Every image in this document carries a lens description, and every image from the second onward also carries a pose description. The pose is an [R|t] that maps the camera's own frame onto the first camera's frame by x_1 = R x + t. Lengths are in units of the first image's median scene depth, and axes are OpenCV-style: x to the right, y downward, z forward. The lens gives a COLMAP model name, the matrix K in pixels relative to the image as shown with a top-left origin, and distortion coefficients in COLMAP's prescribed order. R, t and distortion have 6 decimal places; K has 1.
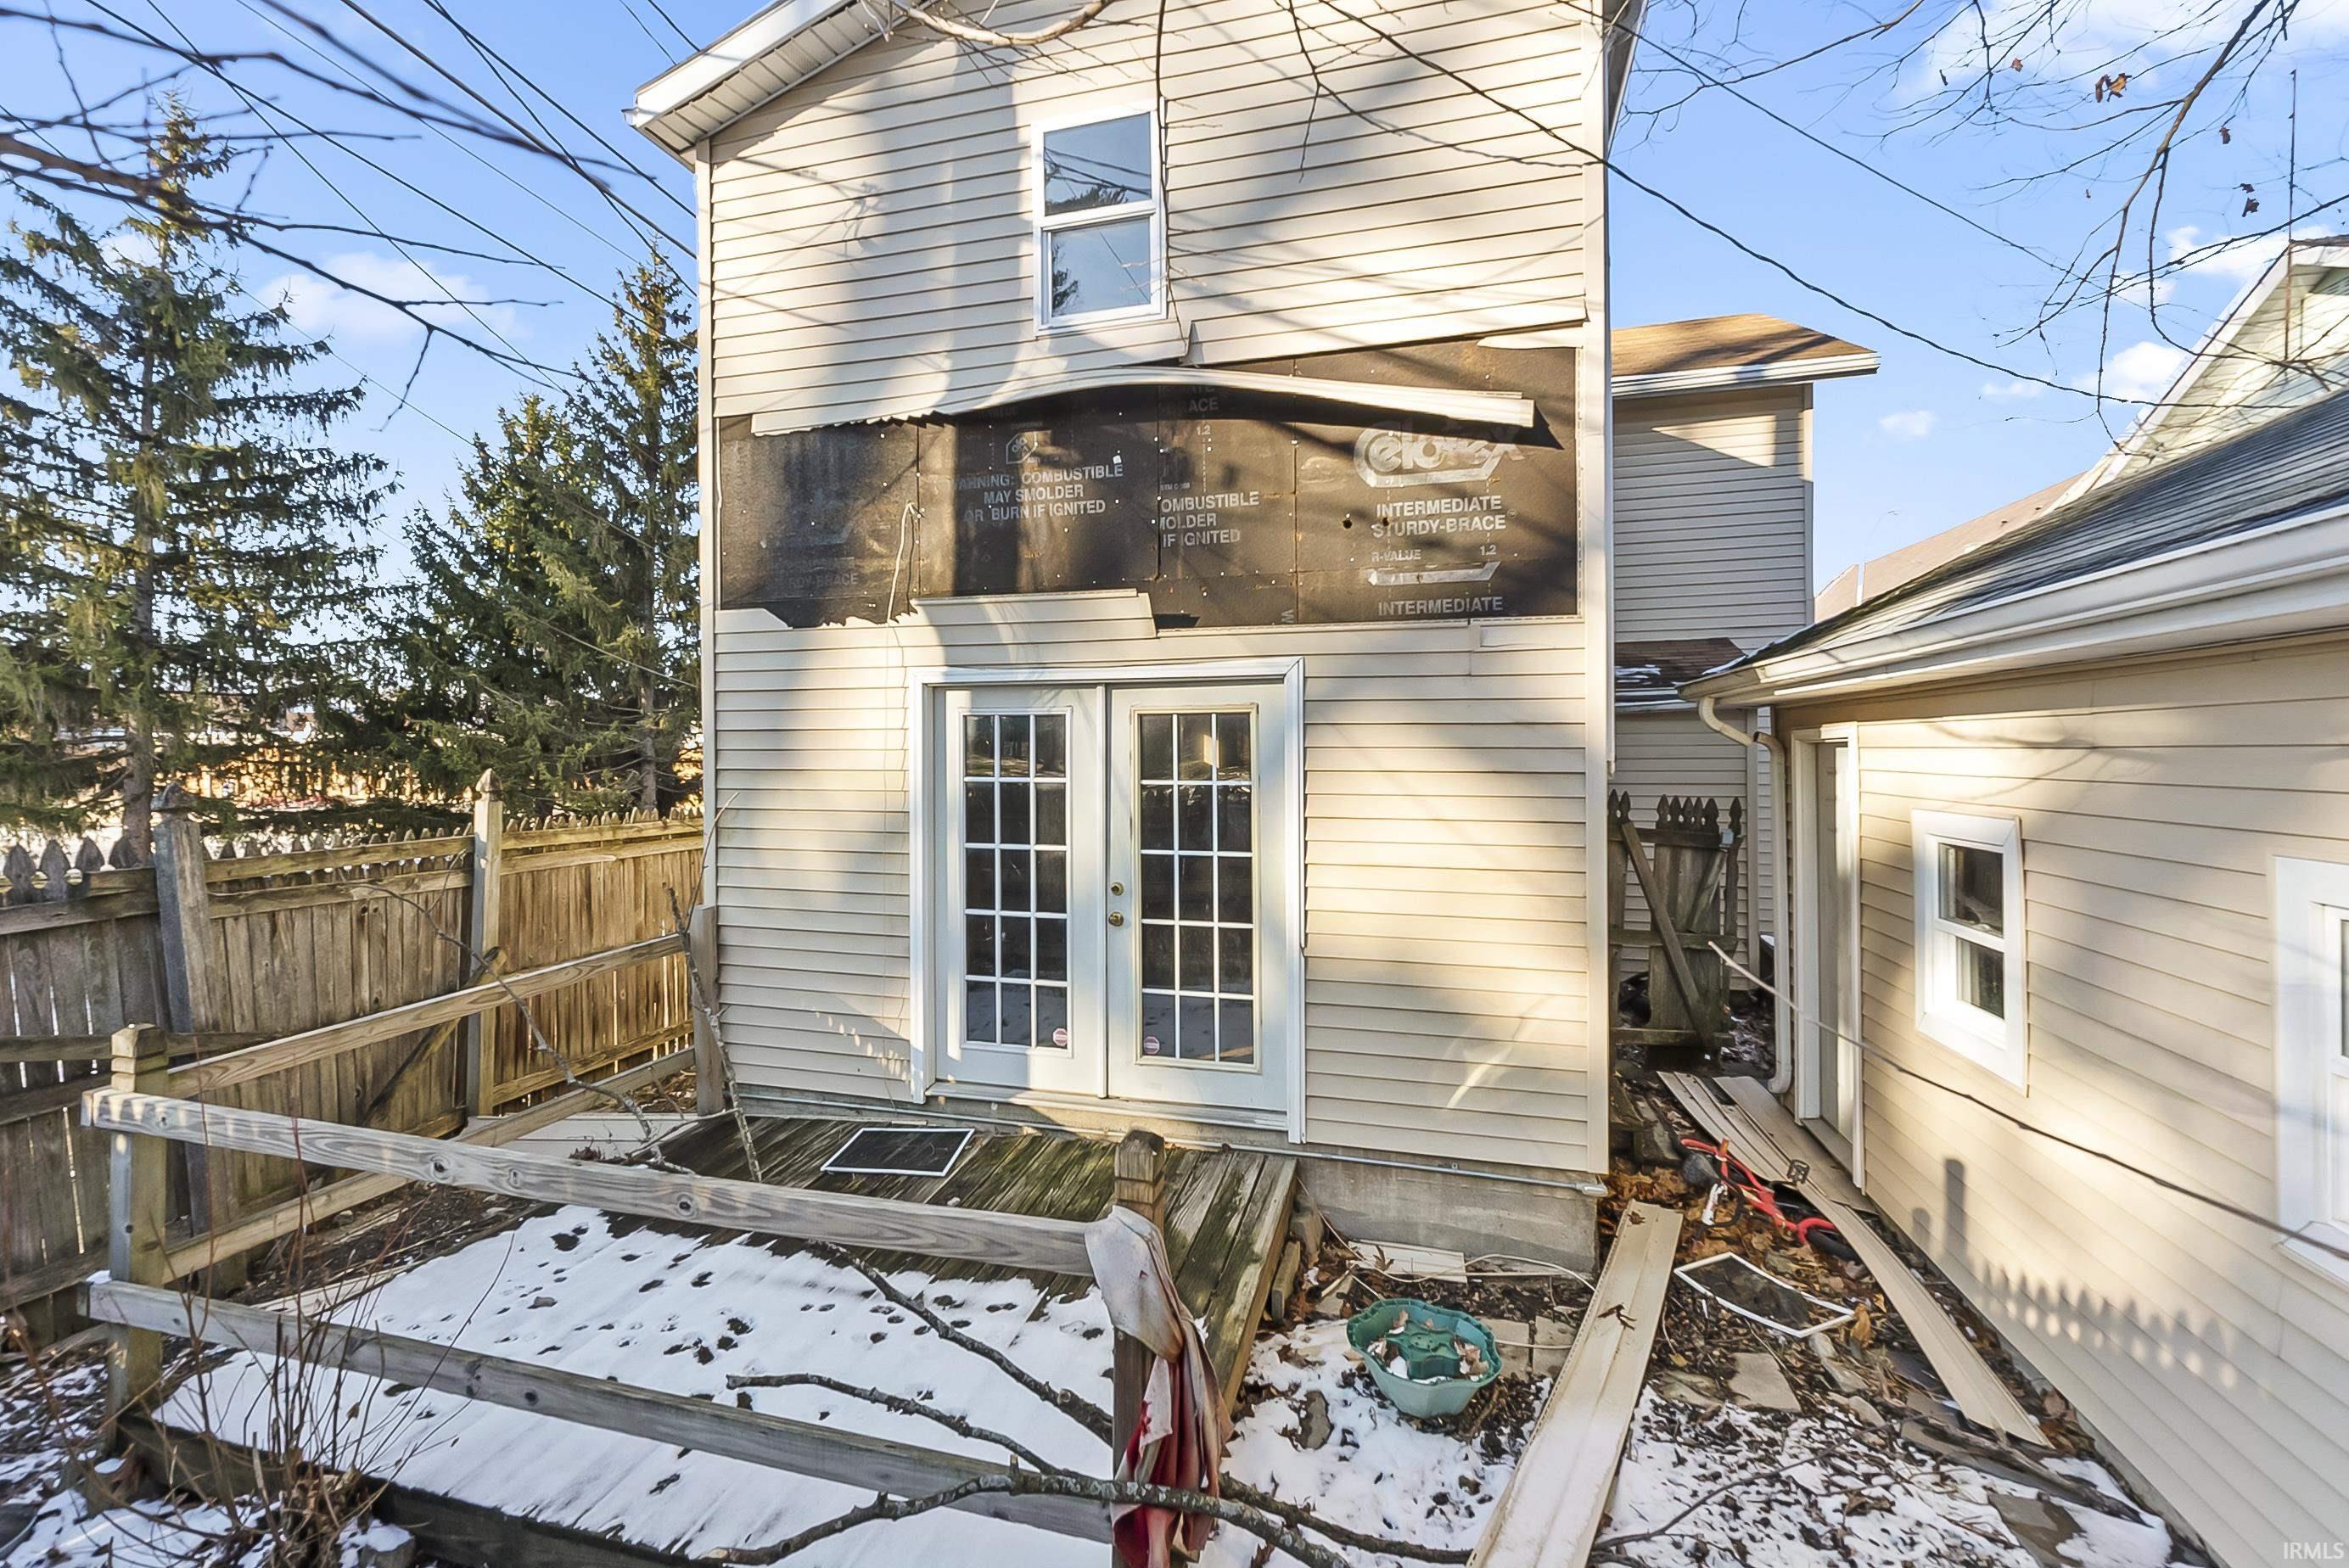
lens RADIAL K [[1015.2, 0, 1166.2], [0, 1015.2, 763.2], [0, 0, 1]] dist [-0.003554, -0.000734]
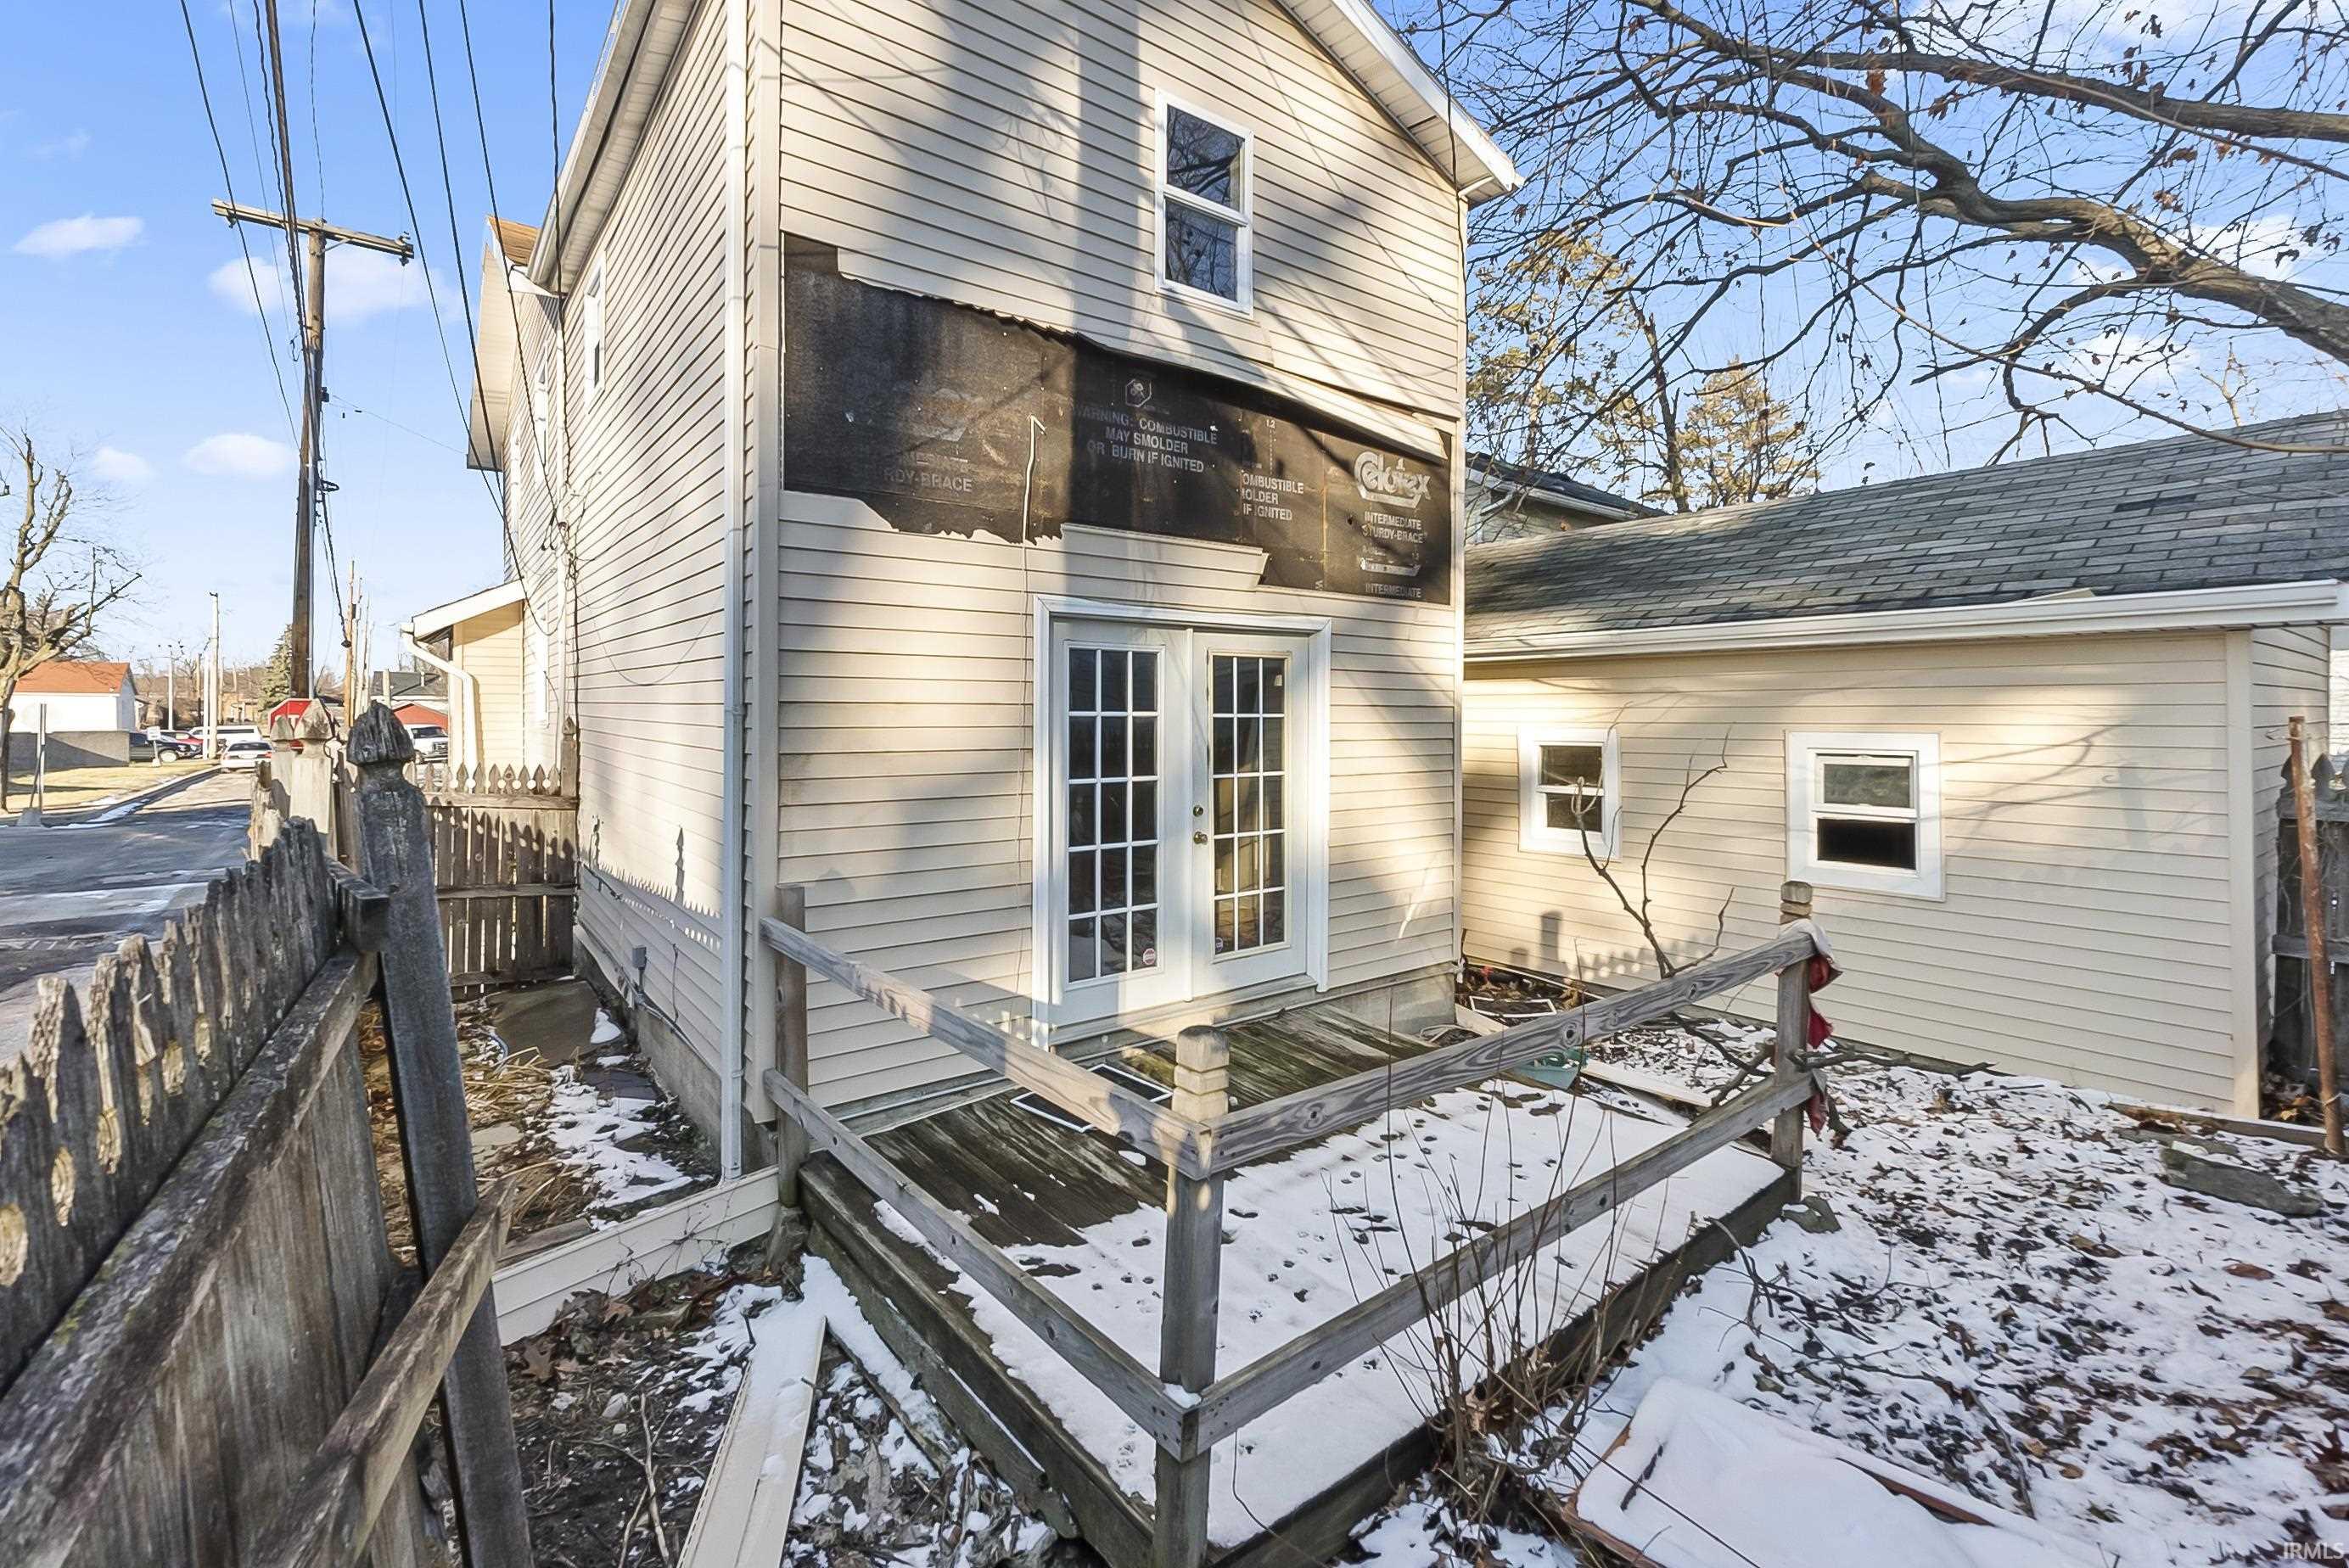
lens RADIAL K [[1020.3, 0, 1171.8], [0, 1020.3, 736.3], [0, 0, 1]] dist [-0.001055, -0.000097]
pose [[0.594434, -0.014307, 0.804017, -0.966744], [0.011716, 0.999890, 0.009131, 0.030950], [-0.804059, 0.003992, 0.594536, 0.354254]]
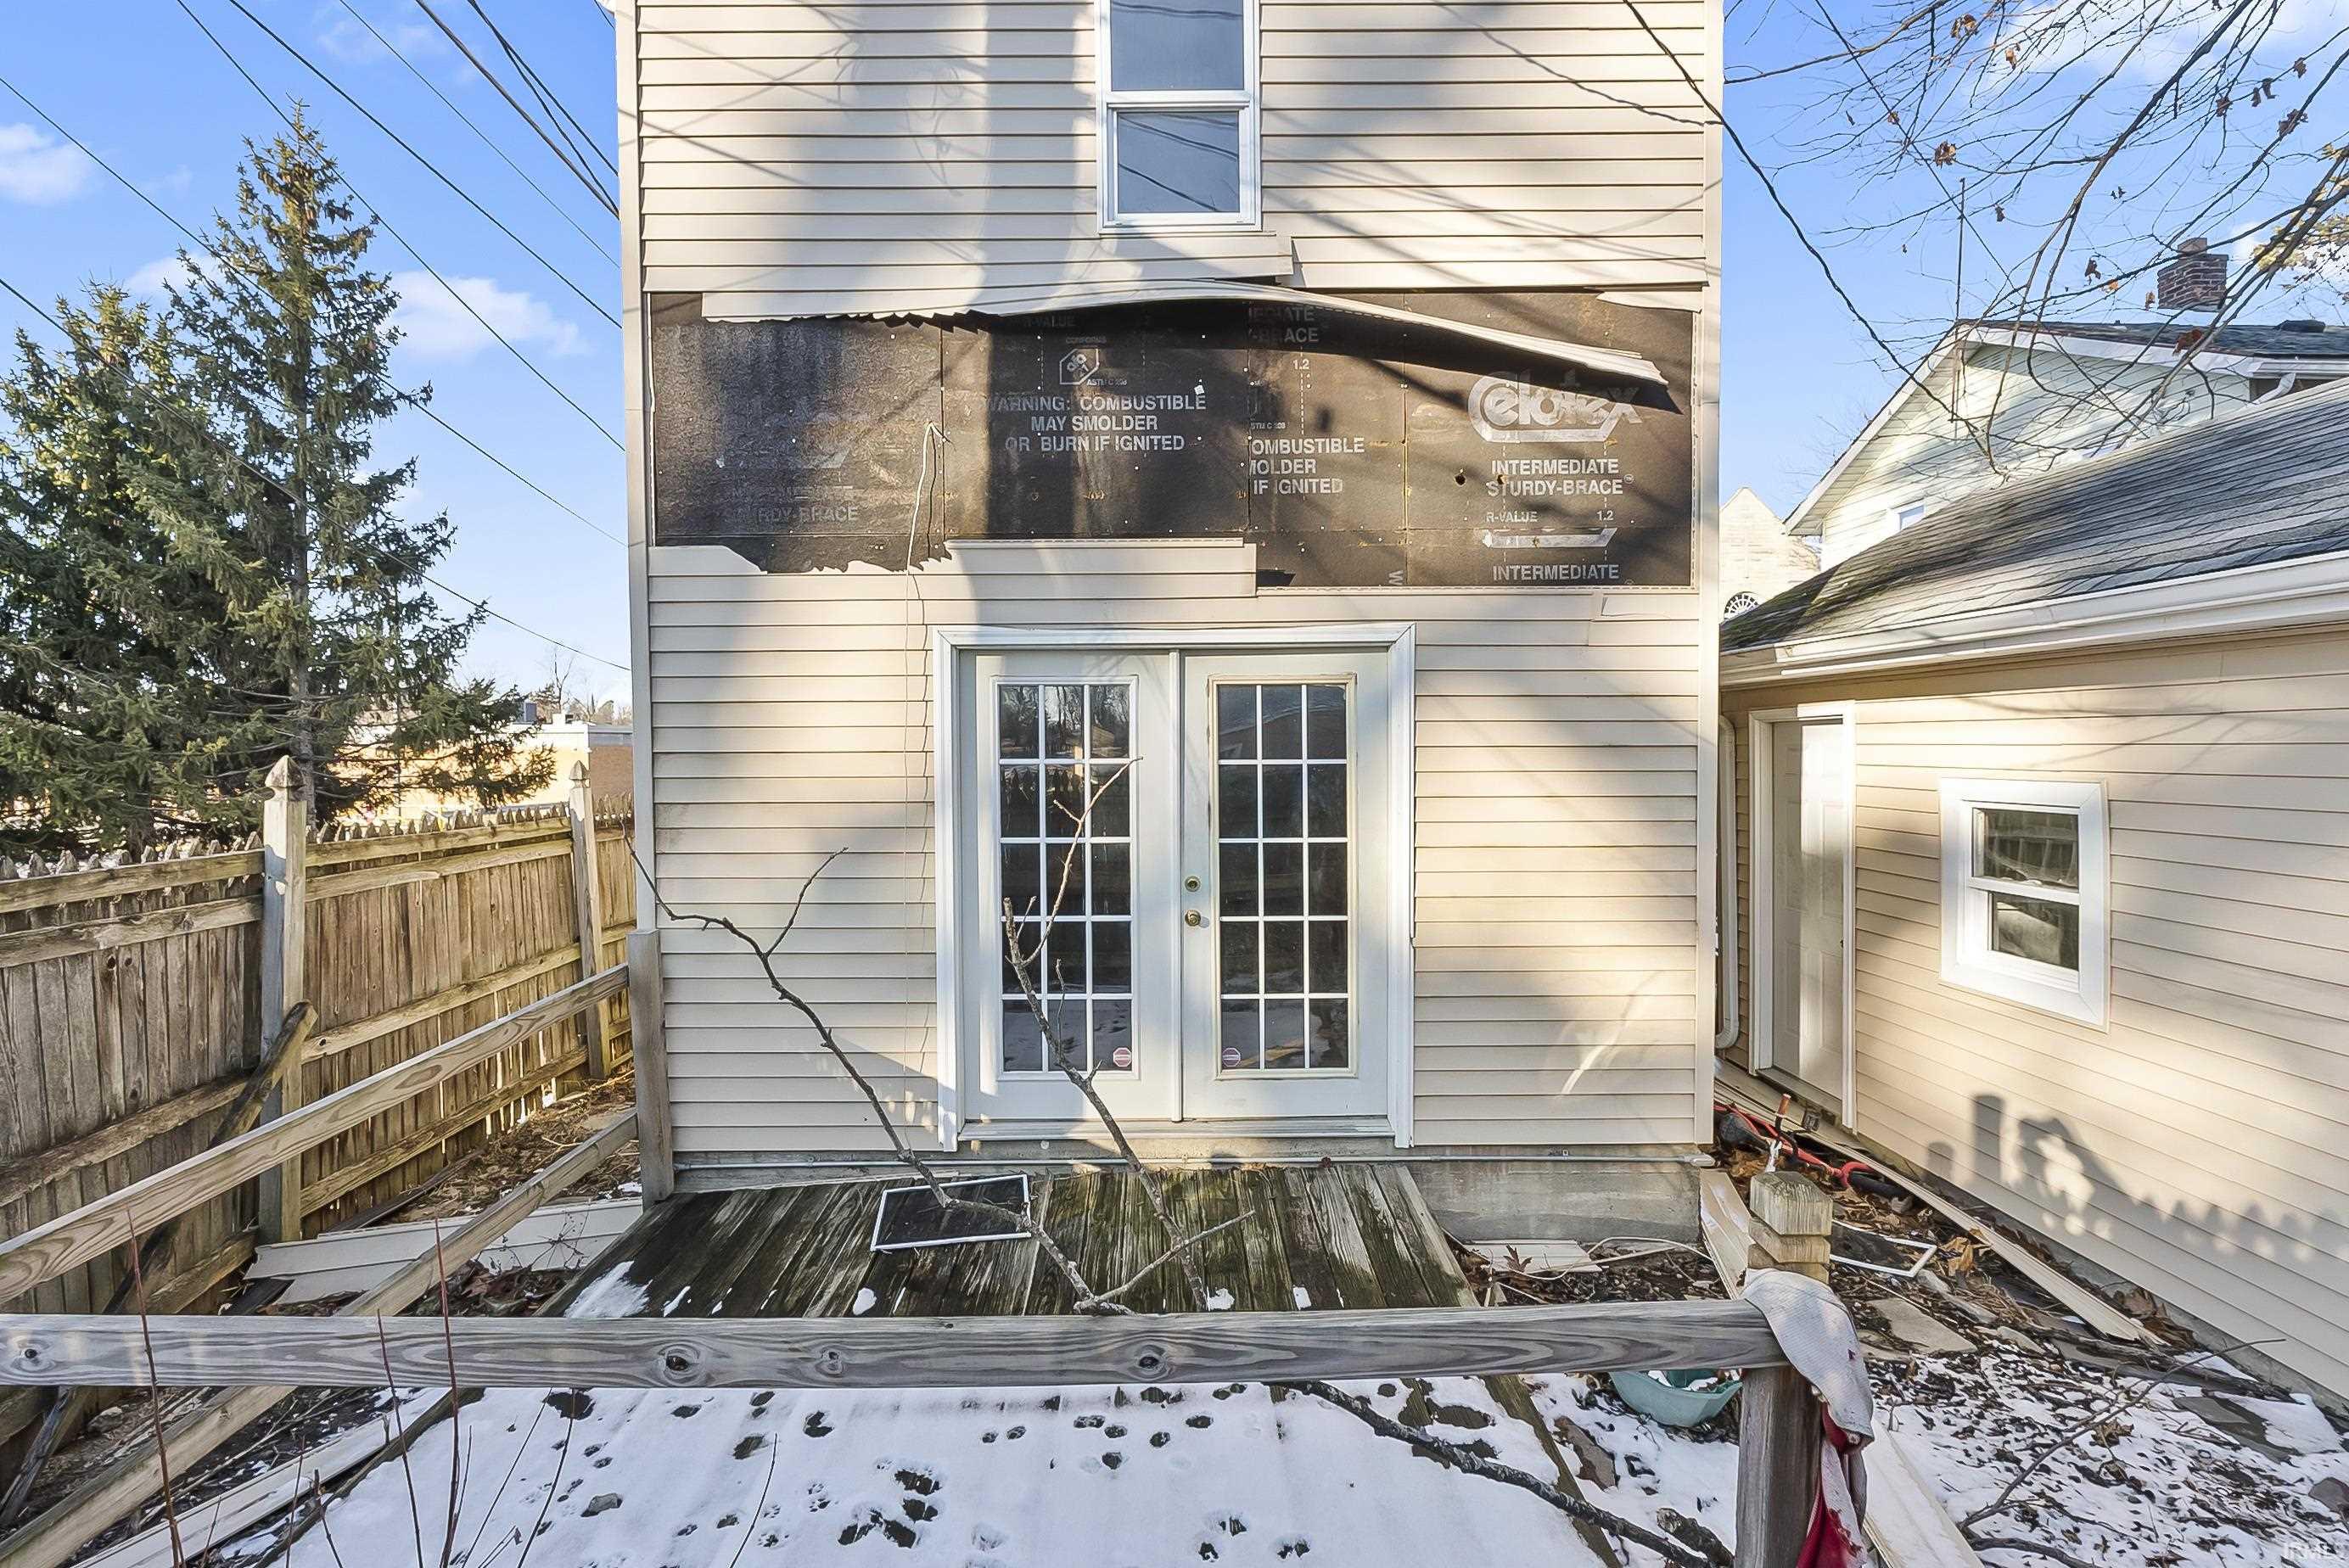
lens RADIAL K [[1006.4, 0, 1174.5], [0, 1006.4, 784.0], [0, 0, 1]] dist [-0.004643, -0.000683]
pose [[0.960293, -0.015097, 0.278584, -0.304570], [0.008644, 0.999665, 0.024380, 0.015897], [-0.278859, -0.021004, 0.960102, 0.169884]]
